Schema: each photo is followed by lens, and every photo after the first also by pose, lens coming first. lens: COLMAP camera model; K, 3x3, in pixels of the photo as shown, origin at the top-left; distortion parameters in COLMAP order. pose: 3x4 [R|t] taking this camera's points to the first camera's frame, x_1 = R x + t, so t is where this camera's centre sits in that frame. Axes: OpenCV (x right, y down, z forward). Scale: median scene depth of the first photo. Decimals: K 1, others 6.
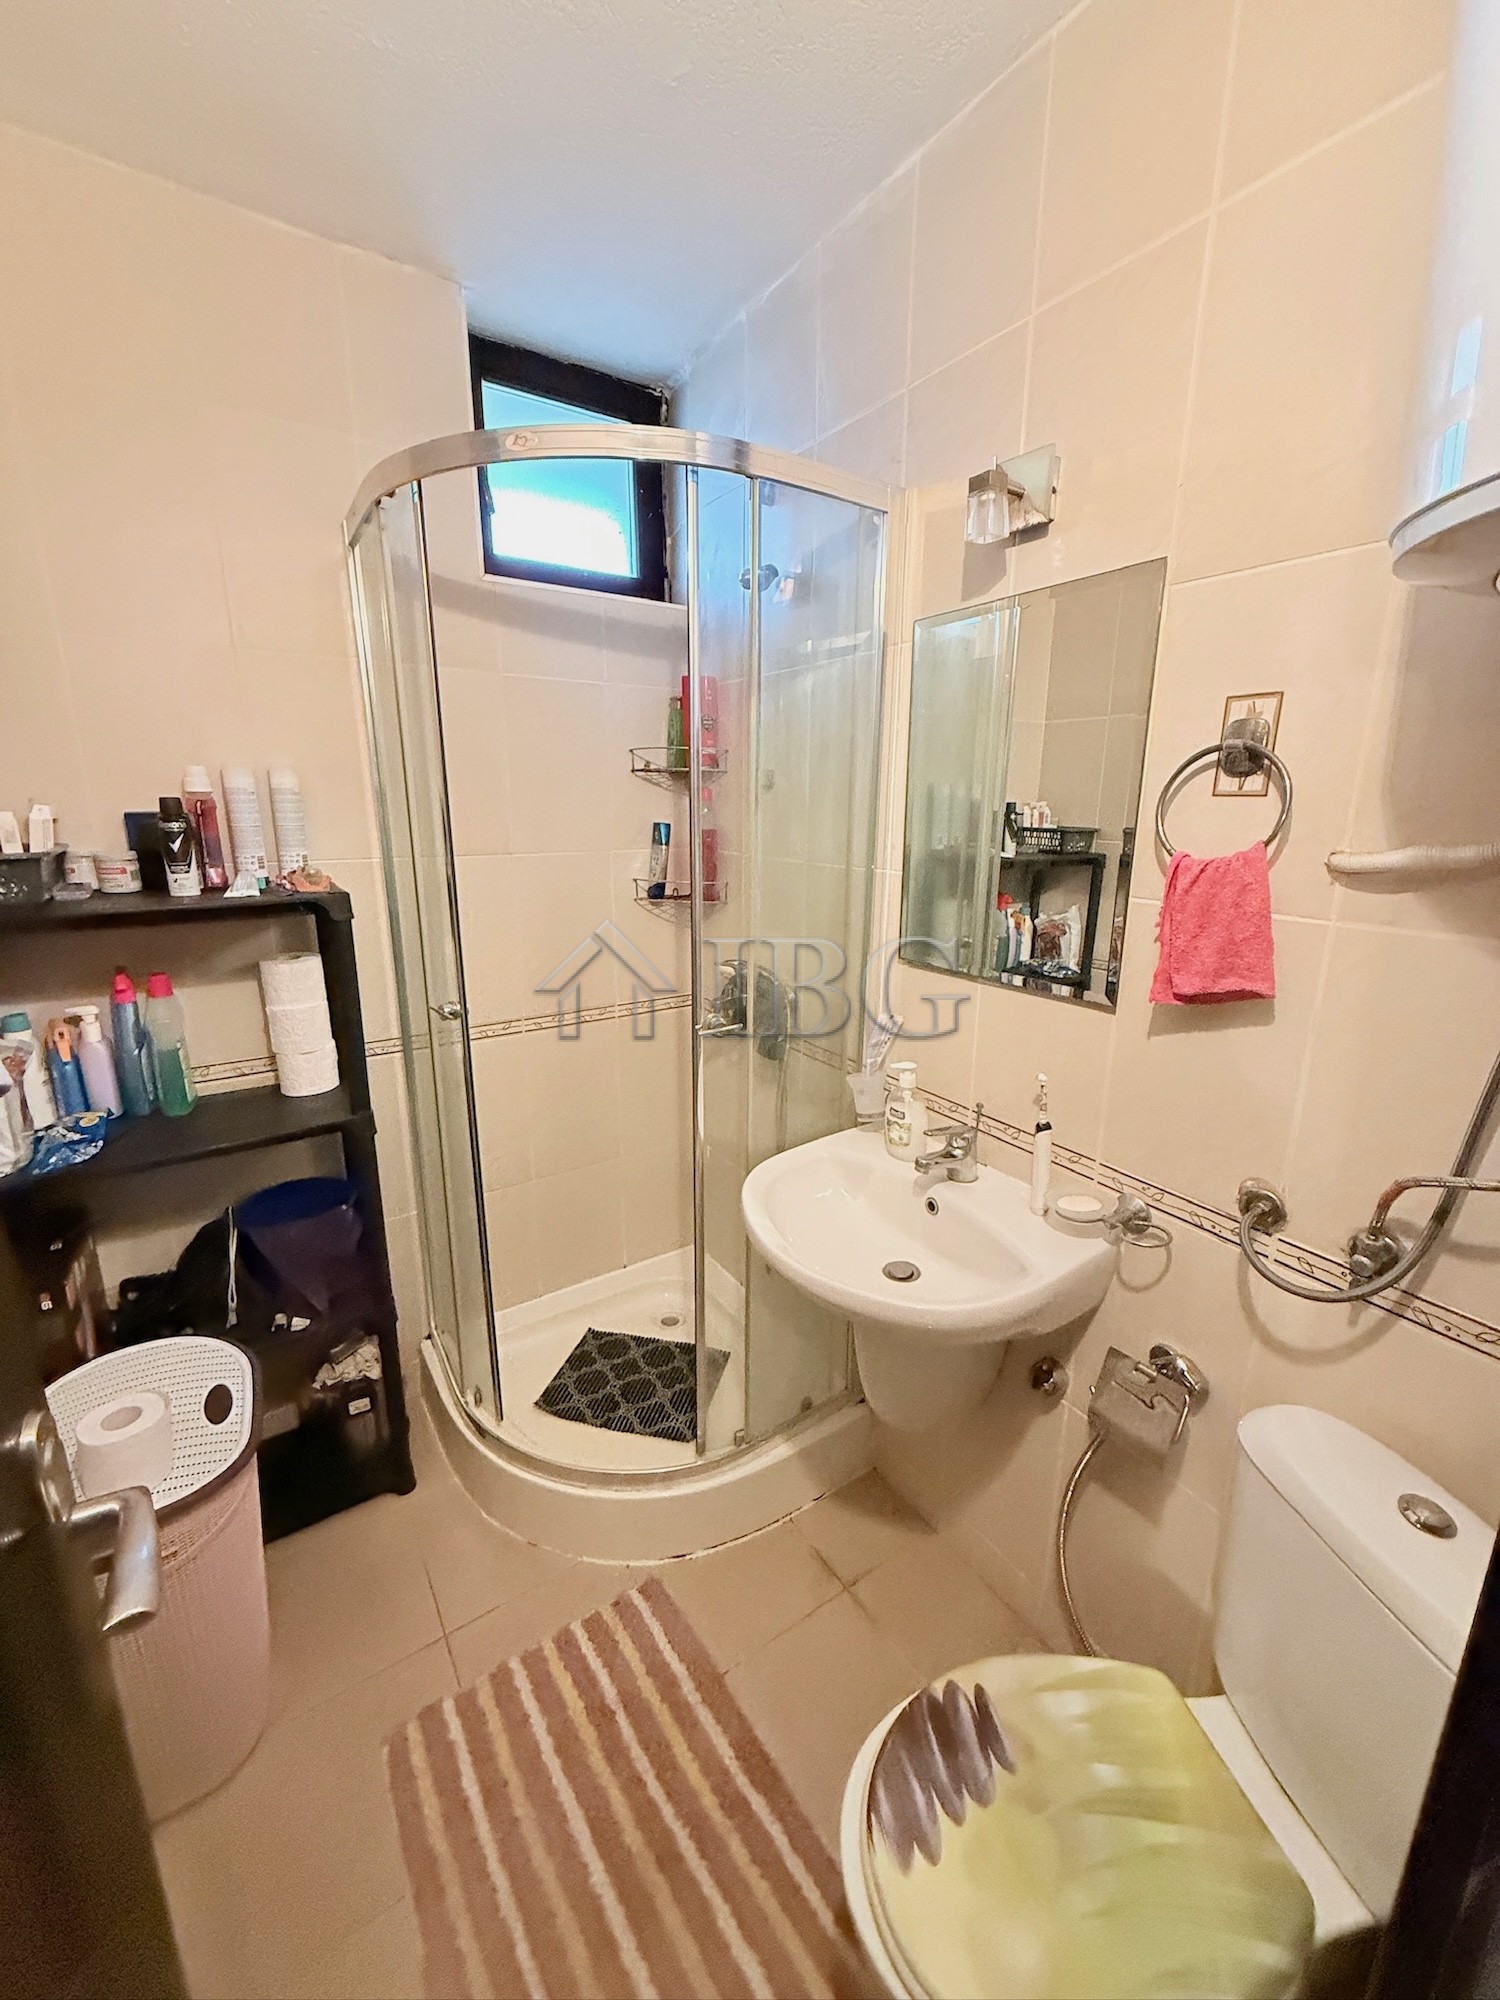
lens RADIAL K [[790.8, 0, 743.4], [0, 790.8, 997.6], [0, 0, 1]] dist [-0.000607, -0.000161]
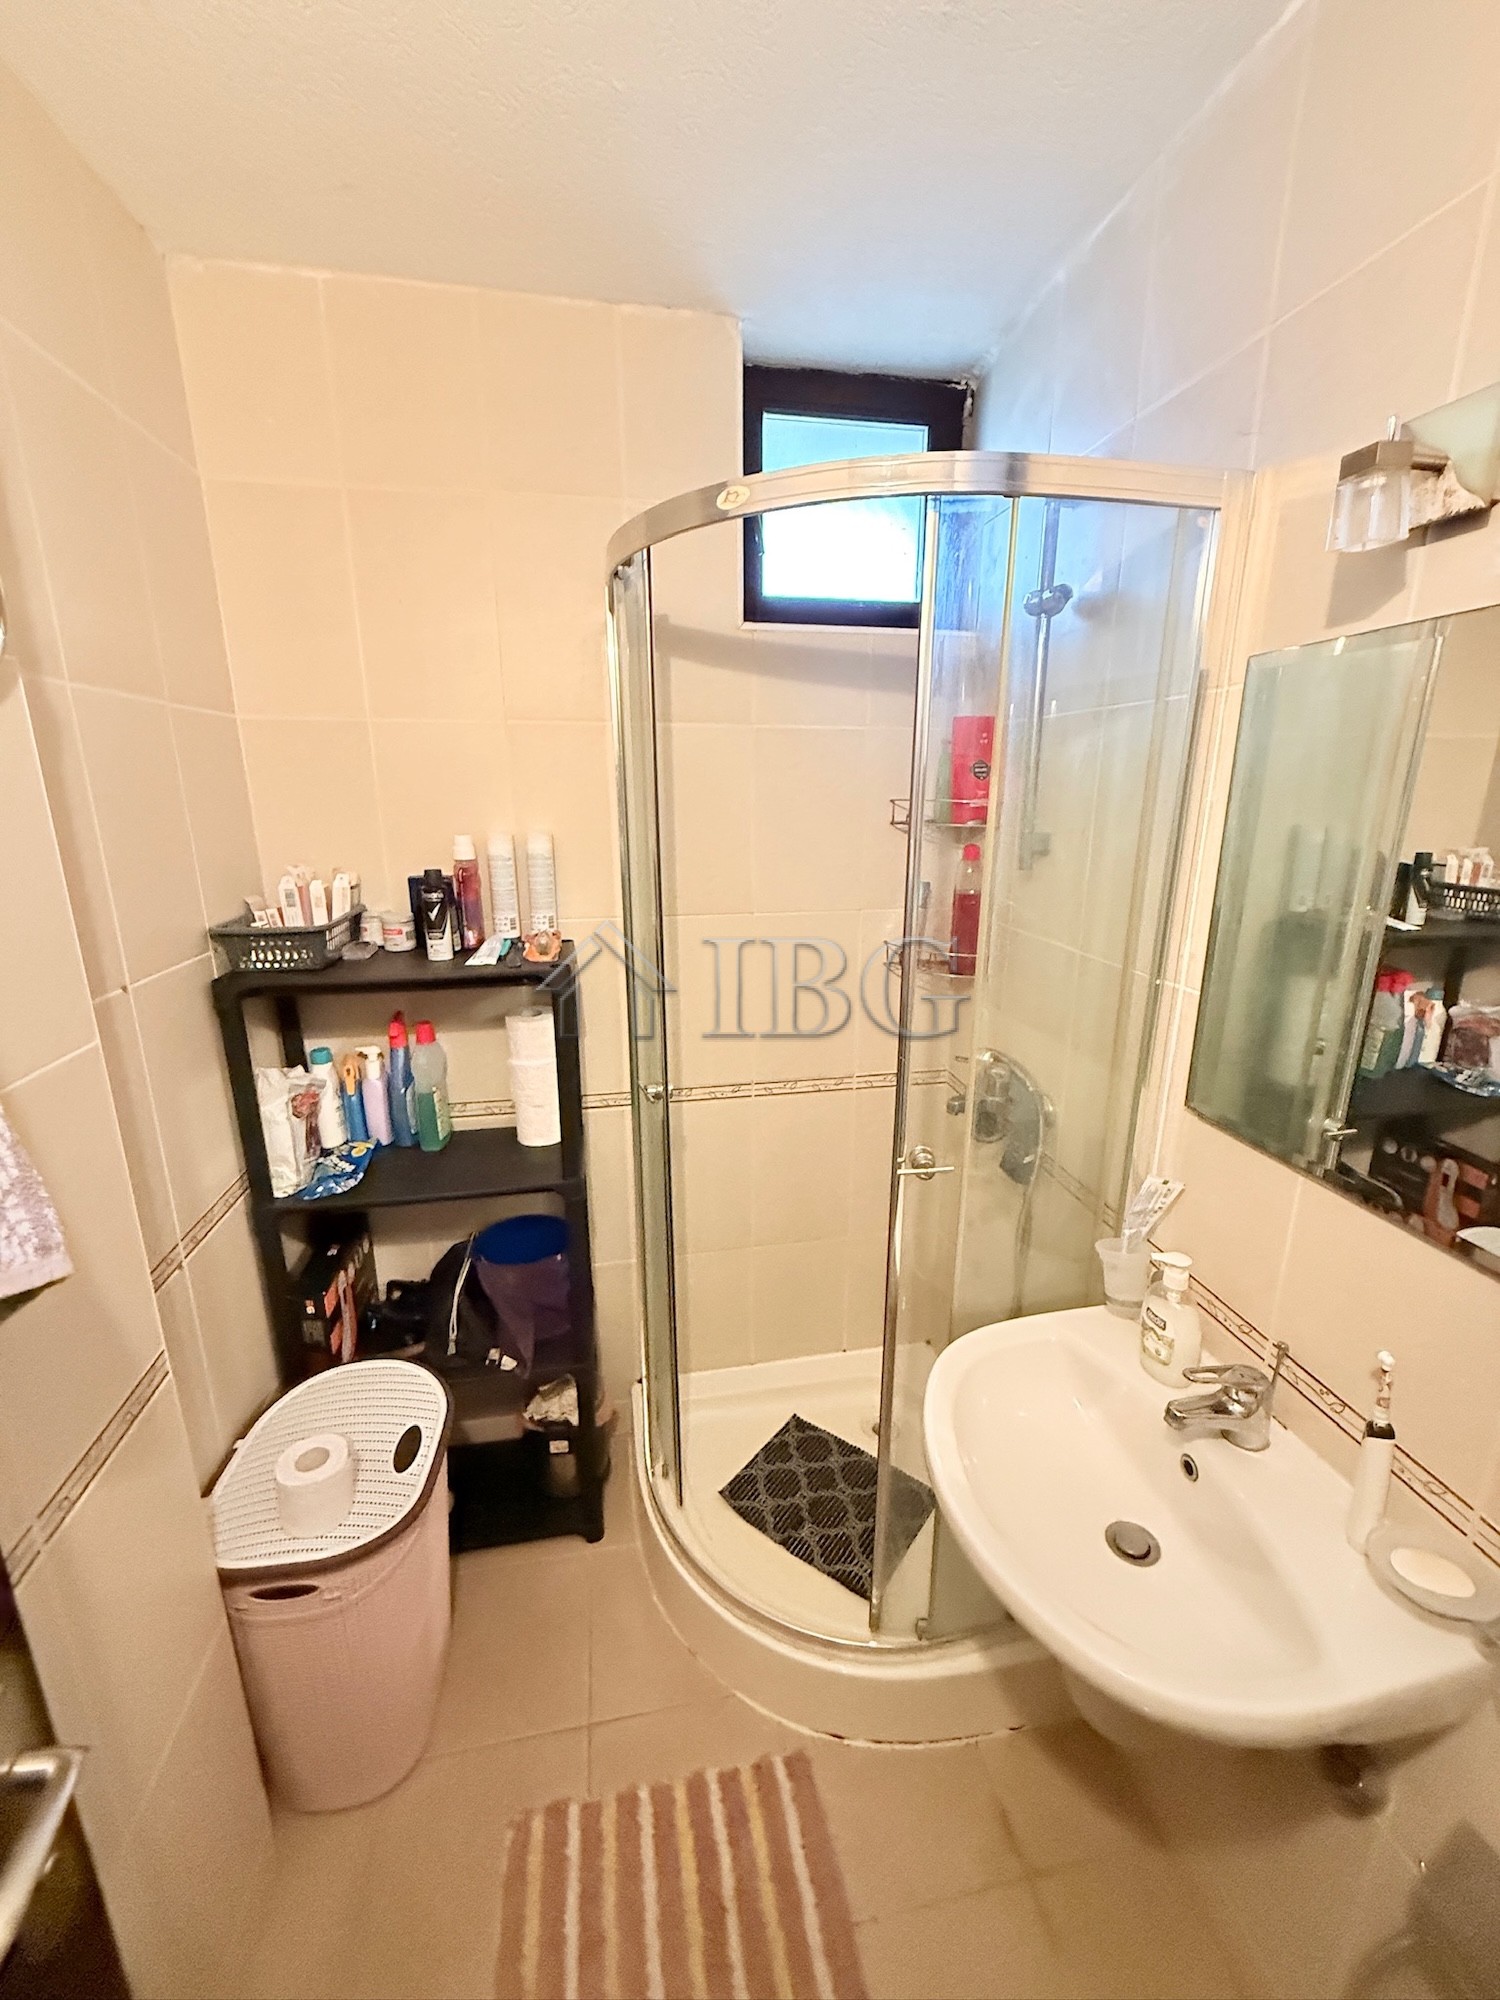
lens RADIAL K [[790.8, 0, 745.5], [0, 790.8, 1000.2], [0, 0, 1]] dist [-0.000607, -0.000161]
pose [[0.920827, 0.092637, -0.378808, 0.086038], [-0.087868, 0.995683, 0.029898, -0.132176], [0.379943, 0.005754, 0.924992, 0.148781]]
